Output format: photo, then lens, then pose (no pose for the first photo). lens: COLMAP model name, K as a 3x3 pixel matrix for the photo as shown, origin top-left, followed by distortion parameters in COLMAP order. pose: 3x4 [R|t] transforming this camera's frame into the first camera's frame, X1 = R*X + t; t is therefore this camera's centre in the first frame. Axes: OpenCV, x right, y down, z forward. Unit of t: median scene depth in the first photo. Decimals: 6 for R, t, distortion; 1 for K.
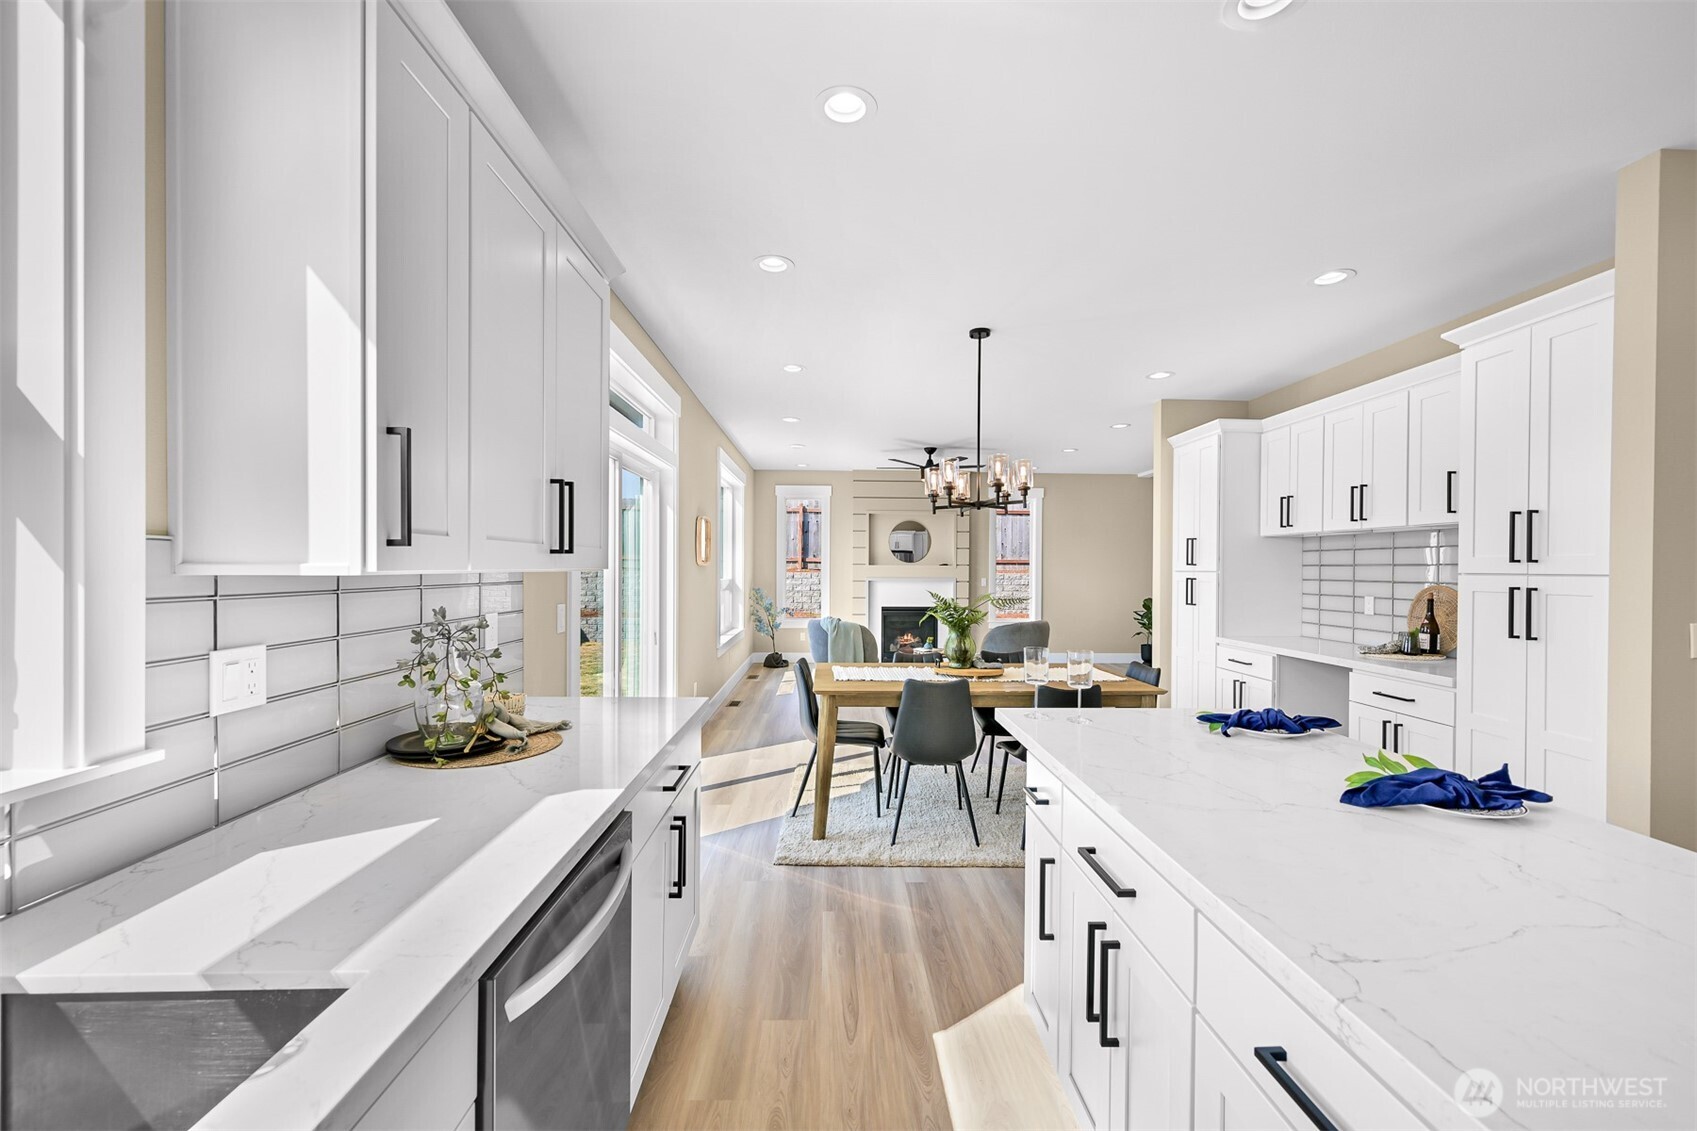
lens RADIAL K [[792.4, 0, 848.5], [0, 792.4, 565.5], [0, 0, 1]] dist [-0.000122, -0.000029]
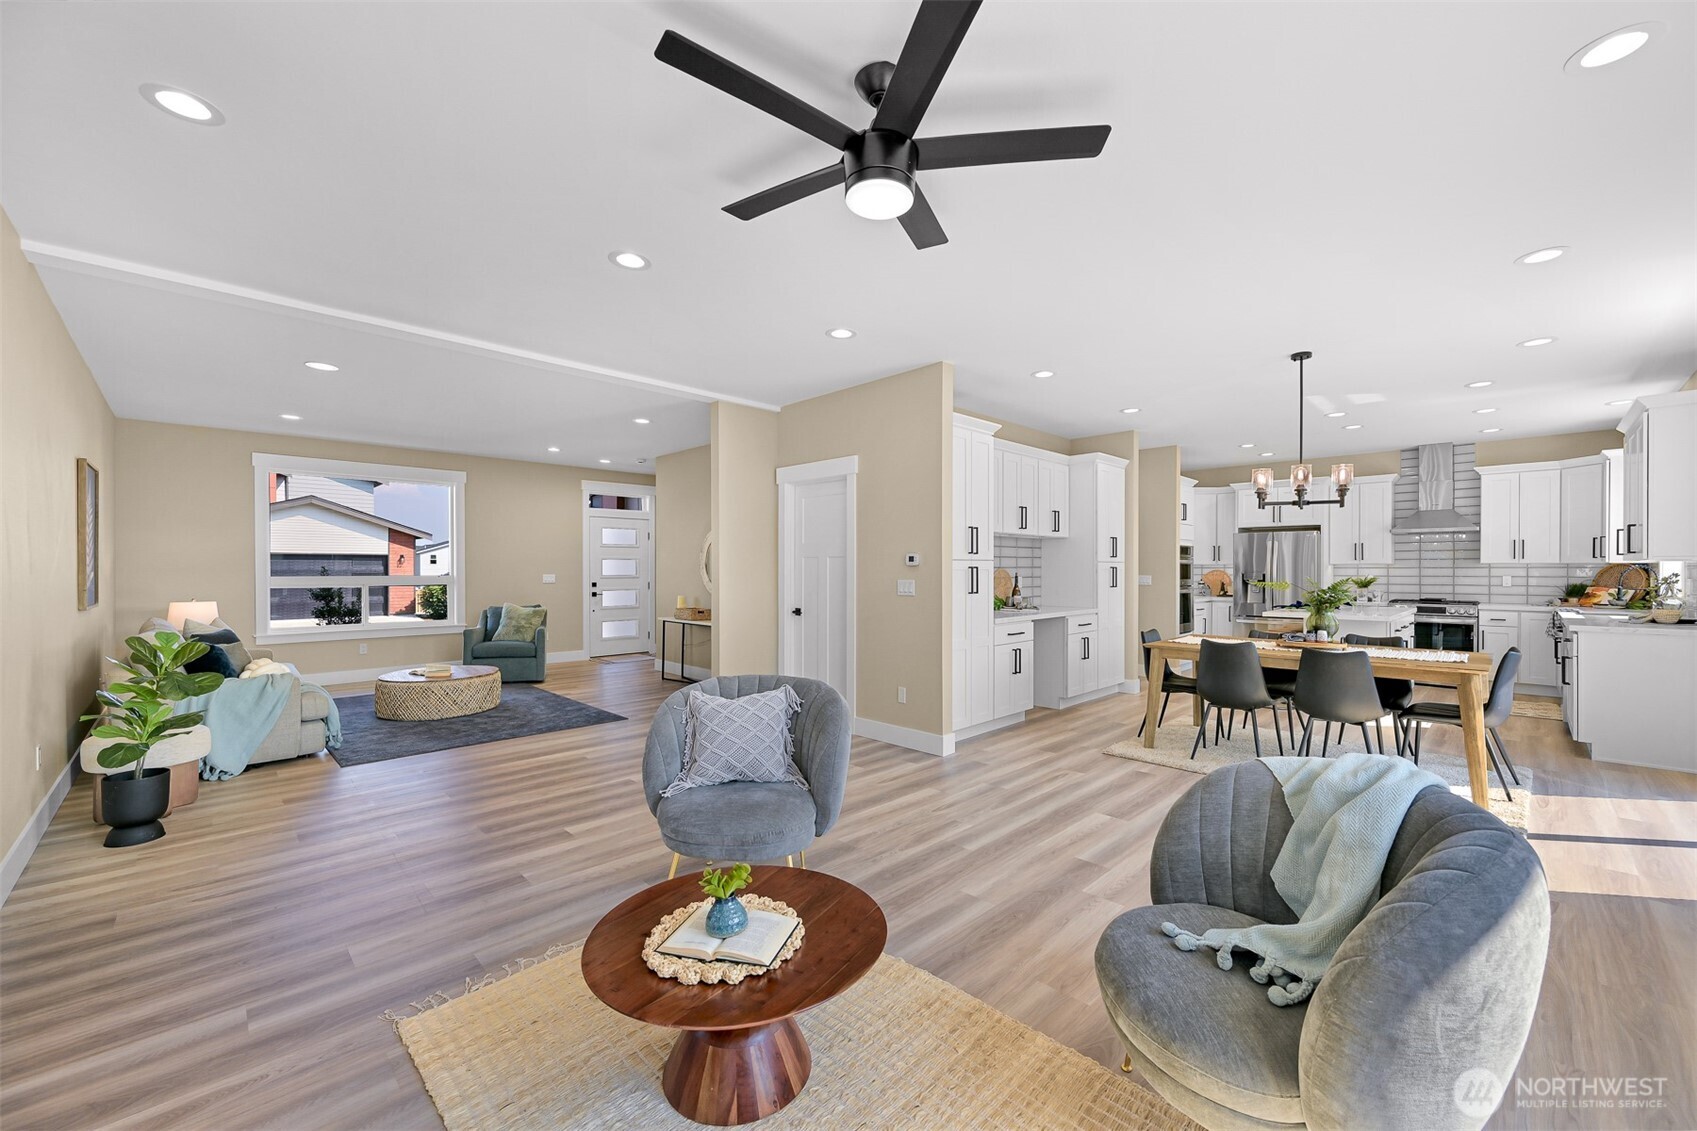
lens RADIAL K [[664.5, 0, 855.5], [0, 664.5, 573.8], [0, 0, 1]] dist [0.000608, -0.000008]
pose [[-0.688451, -0.011803, 0.725187, -0.074183], [-0.004849, 0.999920, 0.011672, 0.015825], [-0.725267, 0.004519, -0.688453, 1.680610]]
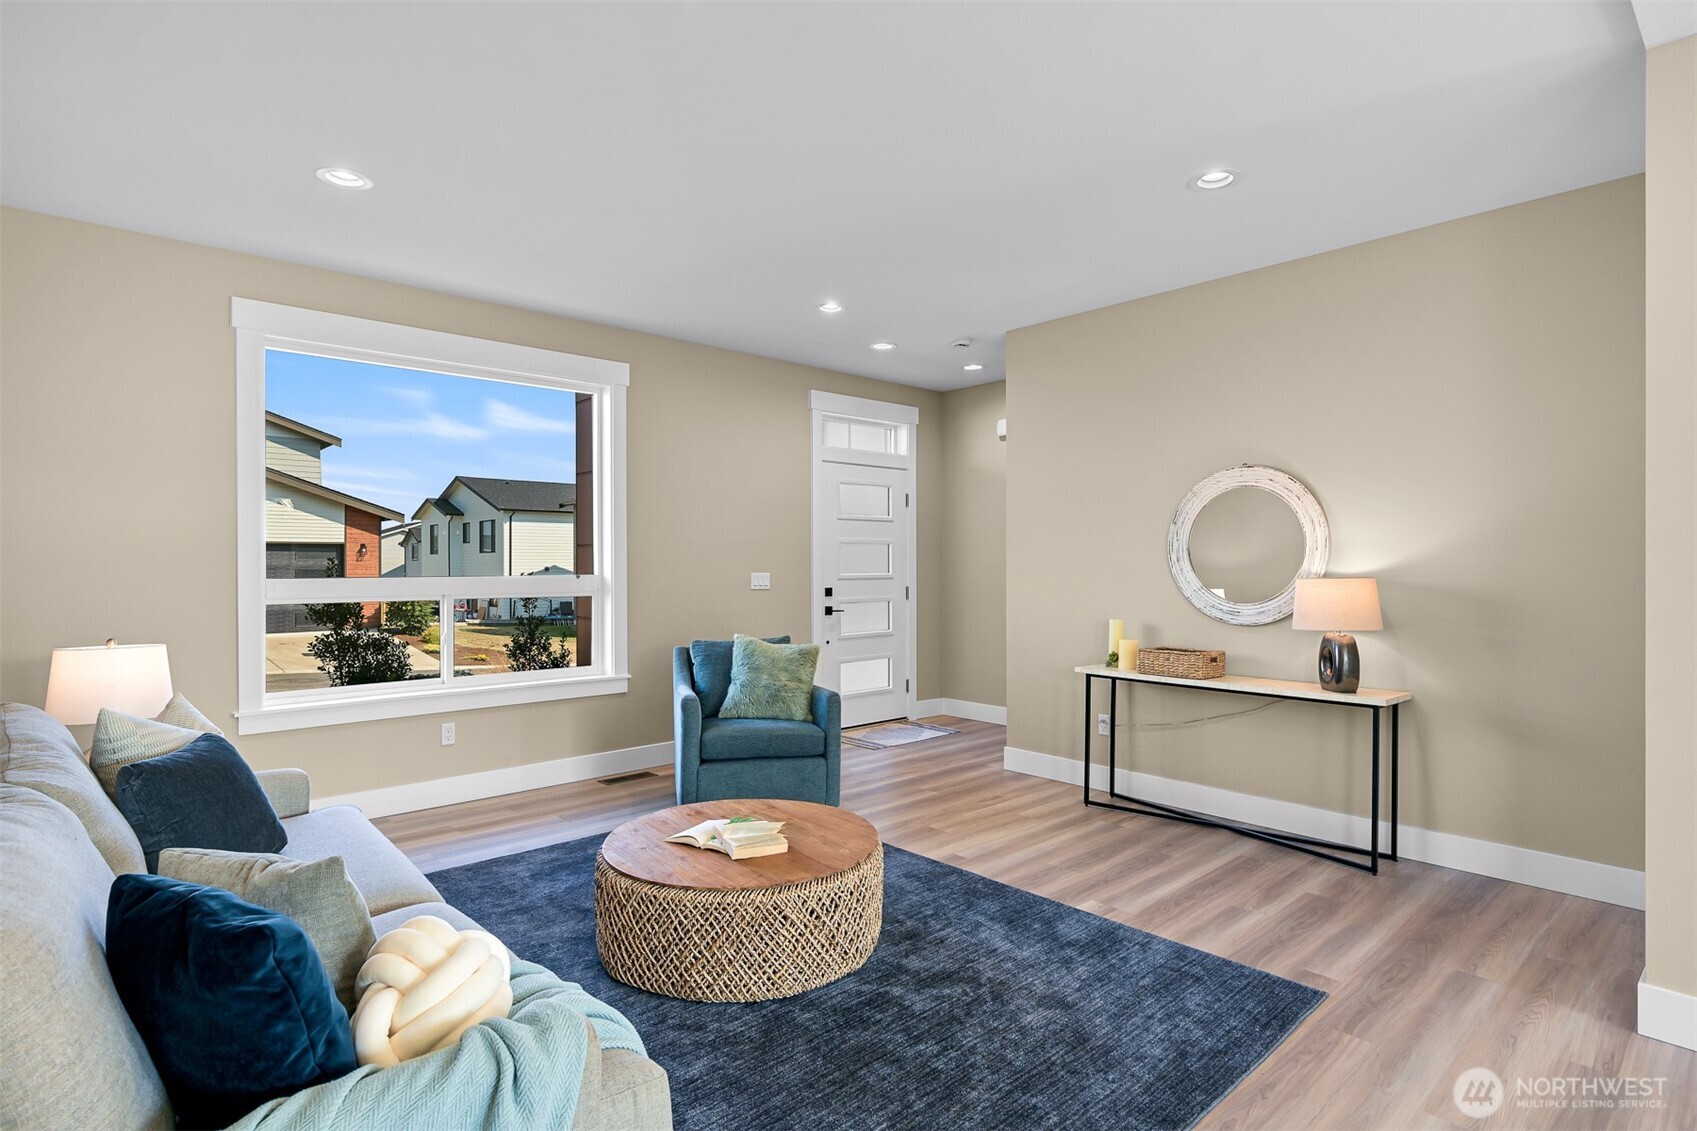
lens RADIAL K [[856.5, 0, 856.8], [0, 856.5, 563.7], [0, 0, 1]] dist [-0.002847, 0.000800]
pose [[-0.655290, -0.006603, 0.755349, 0.632913], [-0.002475, 0.999975, 0.006594, 0.020585], [-0.755373, 0.002452, -0.655290, 1.711222]]
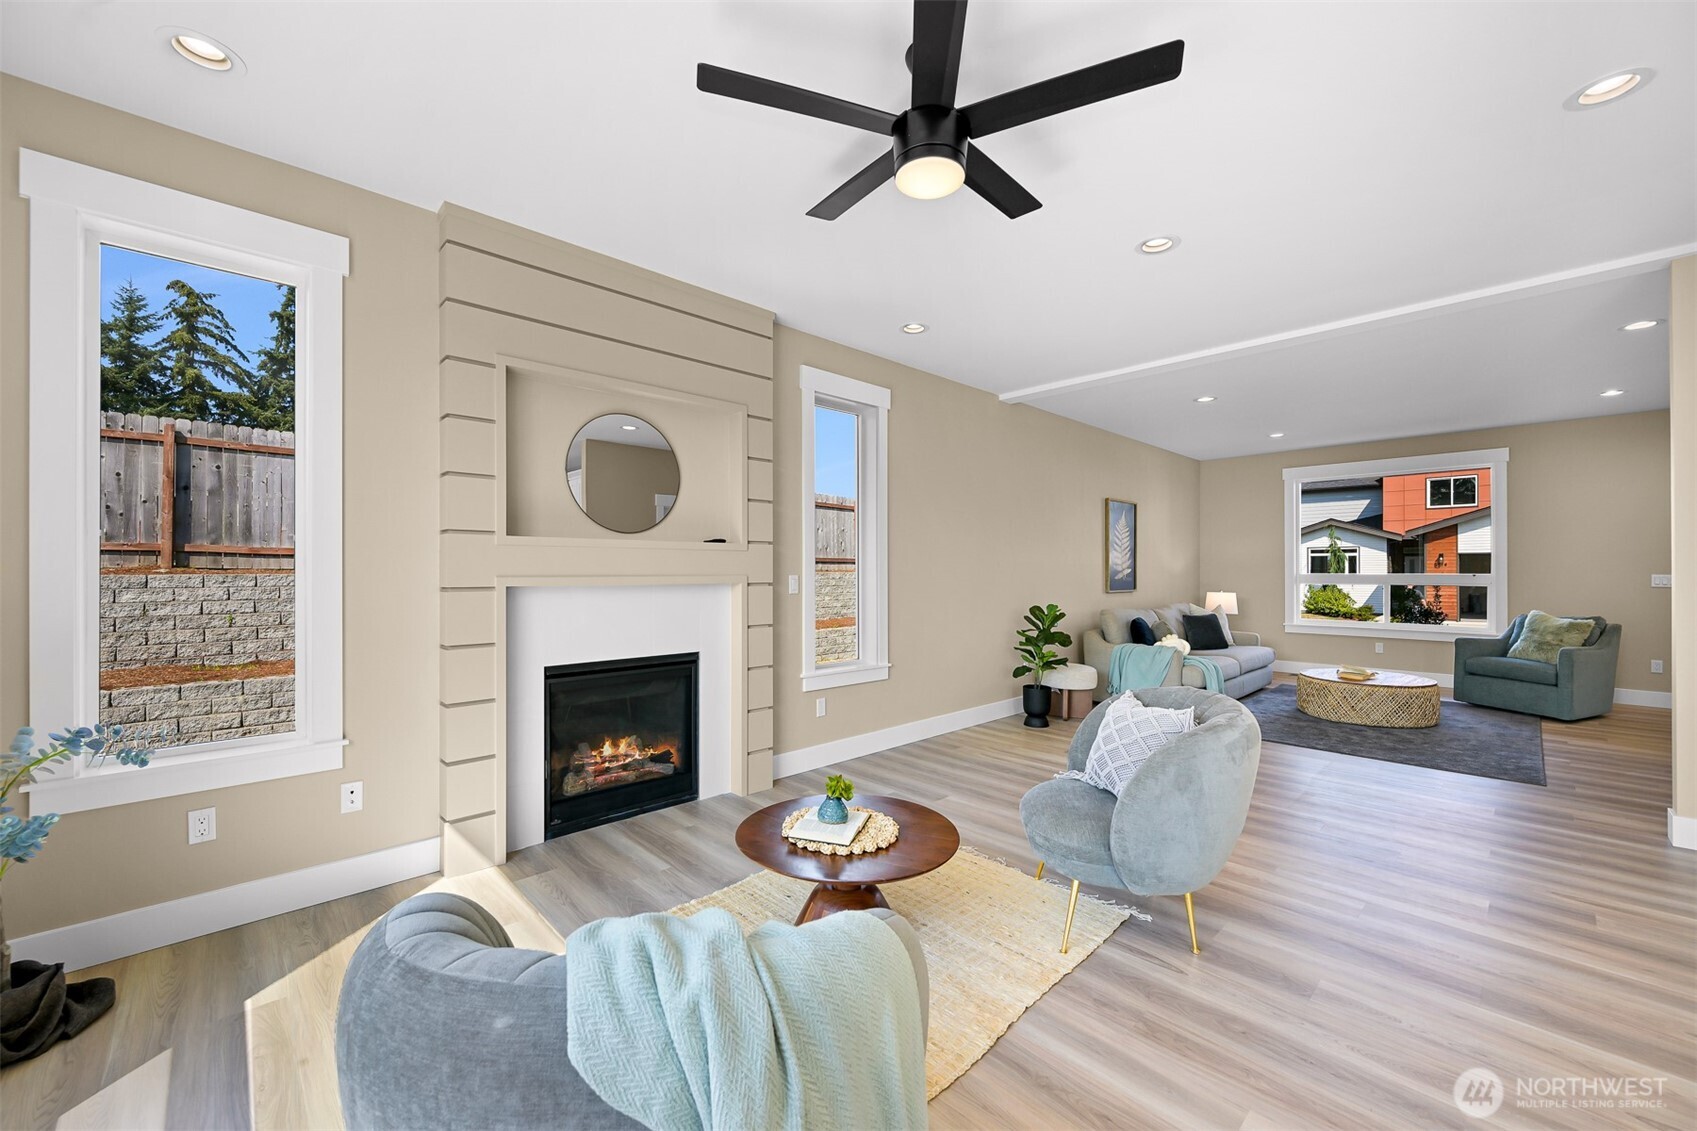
lens RADIAL K [[664.5, 0, 855.5], [0, 664.5, 573.8], [0, 0, 1]] dist [0.000608, -0.000008]
pose [[0.734603, -0.010019, 0.678424, -0.085669], [0.004883, 0.999943, 0.009479, 0.021508], [-0.678480, -0.003650, 0.734610, 1.264442]]
